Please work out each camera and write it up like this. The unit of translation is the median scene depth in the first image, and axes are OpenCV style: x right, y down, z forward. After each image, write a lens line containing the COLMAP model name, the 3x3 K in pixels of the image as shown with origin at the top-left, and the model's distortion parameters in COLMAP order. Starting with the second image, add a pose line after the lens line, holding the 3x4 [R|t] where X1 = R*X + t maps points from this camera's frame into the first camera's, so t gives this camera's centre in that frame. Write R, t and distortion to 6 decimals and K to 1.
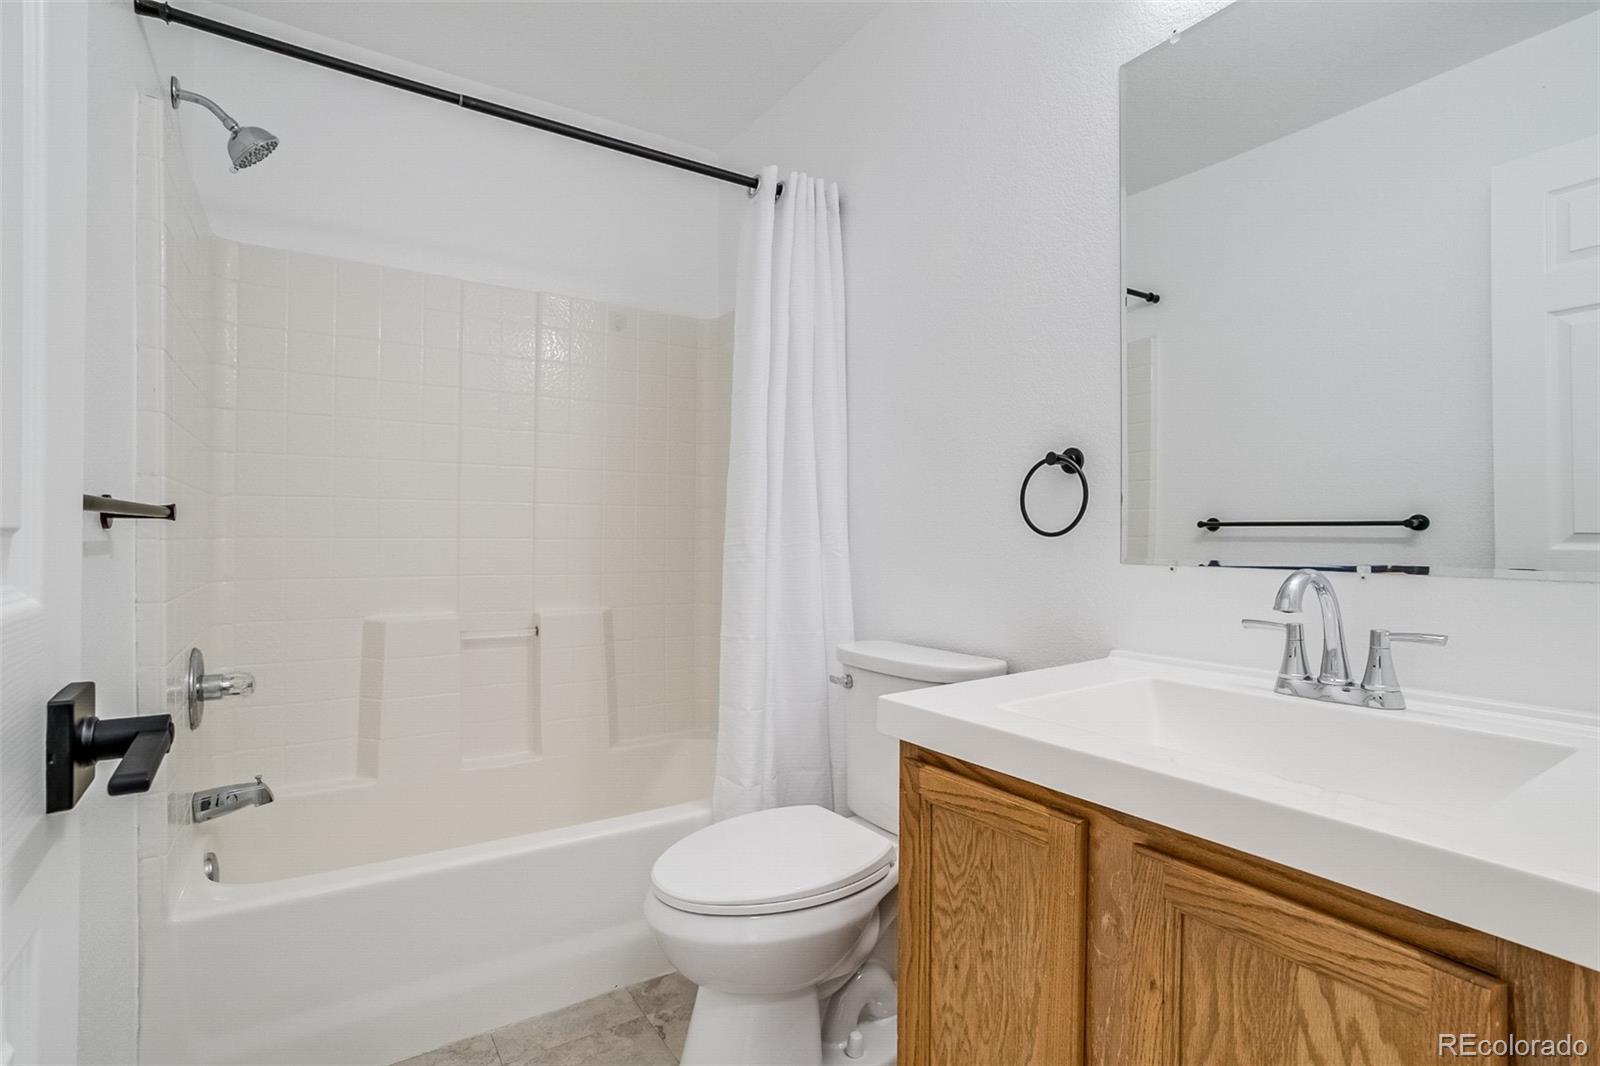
lens RADIAL K [[770.5, 0, 796.7], [0, 770.5, 536.1], [0, 0, 1]] dist [-0.056419, 0.028590]
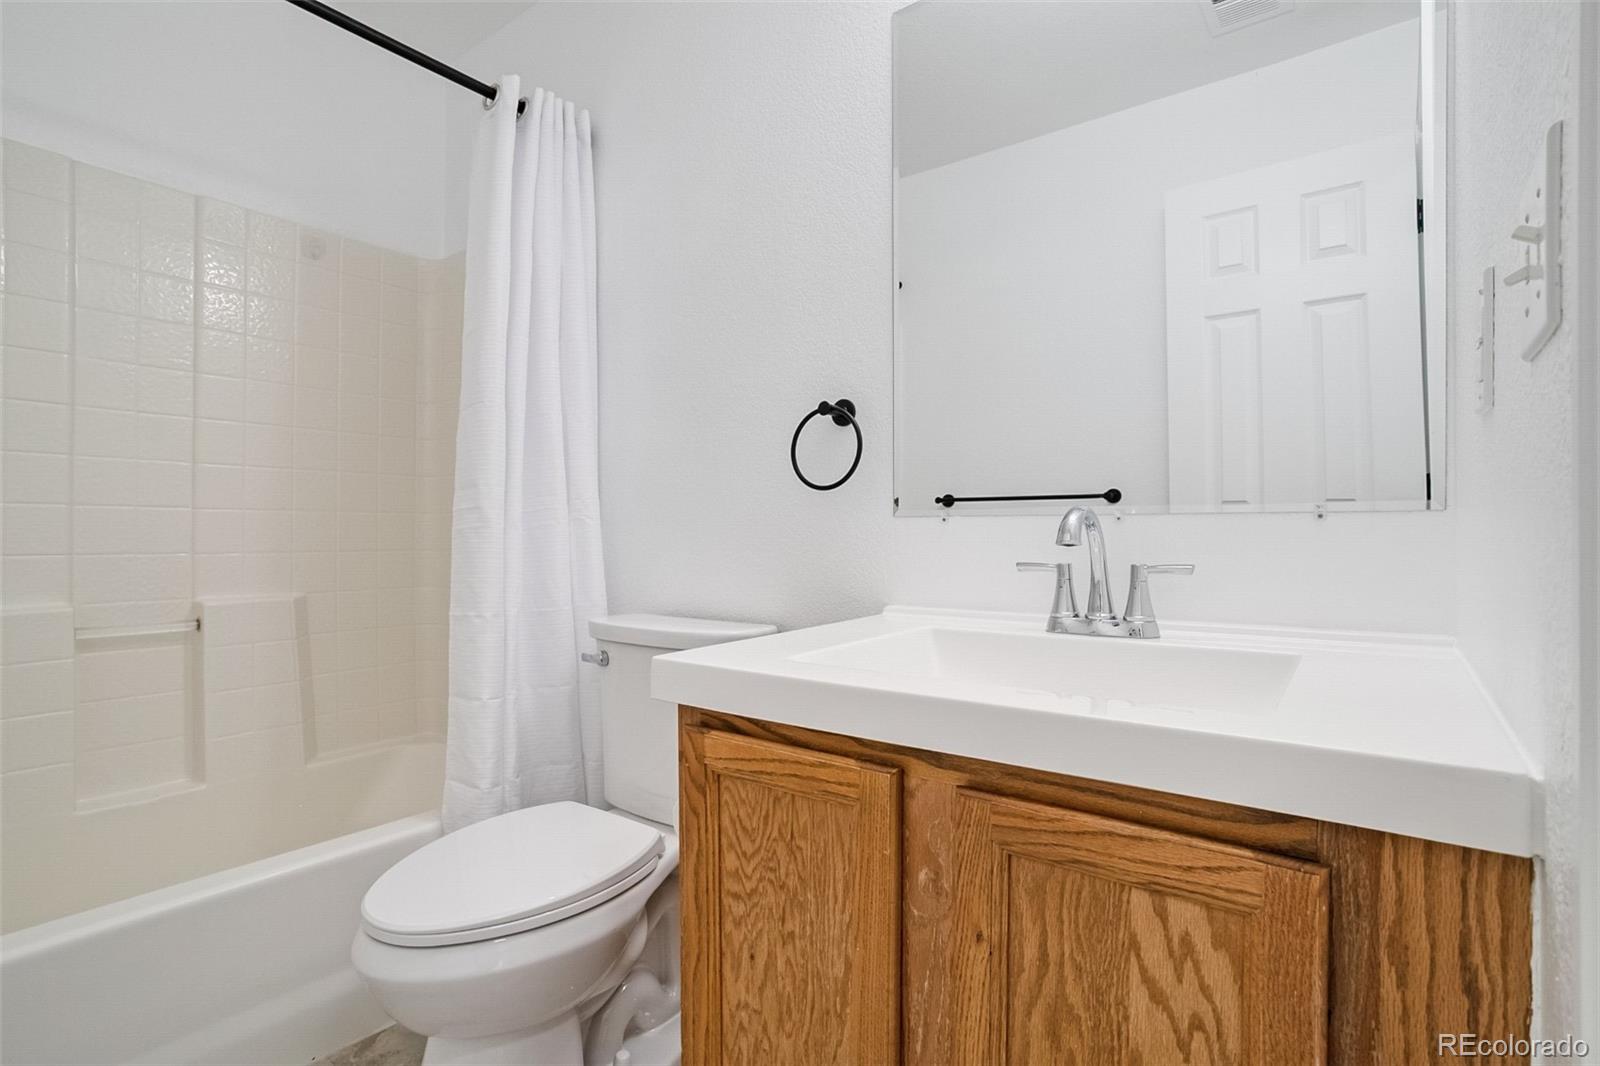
lens RADIAL K [[770.5, 0, 792.7], [0, 770.5, 529.2], [0, 0, 1]] dist [-0.056419, 0.028590]
pose [[0.944497, -0.003929, 0.328498, -0.029408], [0.005621, 0.999975, -0.004200, 0.073247], [-0.328473, 0.005813, 0.944495, 0.143065]]
